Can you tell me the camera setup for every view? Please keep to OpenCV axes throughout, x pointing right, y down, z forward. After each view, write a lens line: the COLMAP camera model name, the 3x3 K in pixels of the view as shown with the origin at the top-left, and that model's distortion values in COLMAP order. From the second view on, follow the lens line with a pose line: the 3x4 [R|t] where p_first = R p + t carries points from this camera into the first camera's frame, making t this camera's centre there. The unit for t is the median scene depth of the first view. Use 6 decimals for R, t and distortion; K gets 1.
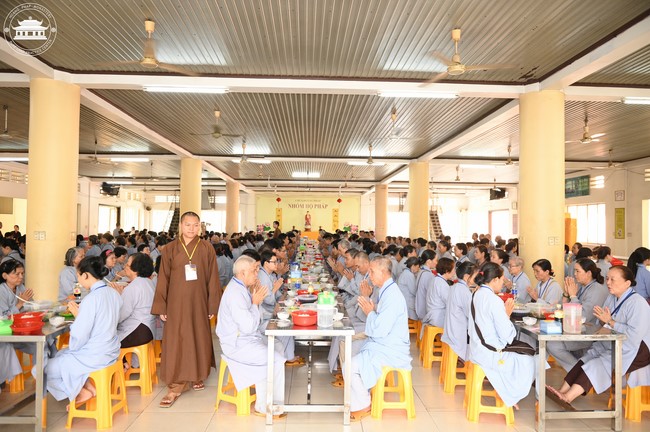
lens RADIAL K [[441.2, 0, 330.5], [0, 441.2, 211.9], [0, 0, 1]] dist [-0.007677, -0.001341]
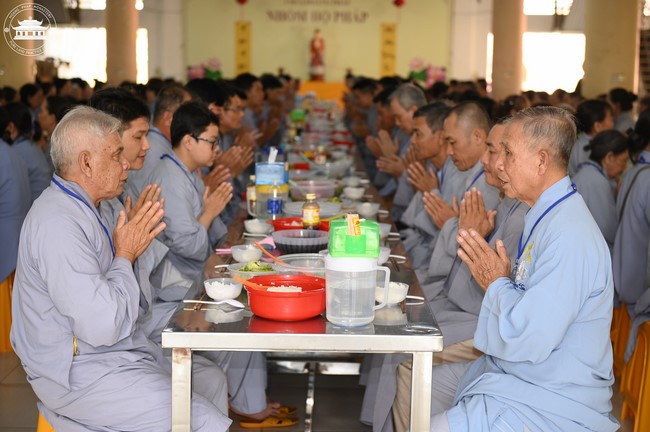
lens RADIAL K [[1097.9, 0, 323.4], [0, 1097.9, 215.6], [0, 0, 1]] dist [0.192722, 0.000000]
pose [[0.998915, 0.007253, -0.045998, 0.003536], [0.000244, 0.986967, 0.160923, 0.037819], [0.046566, -0.160759, 0.985895, 0.157845]]
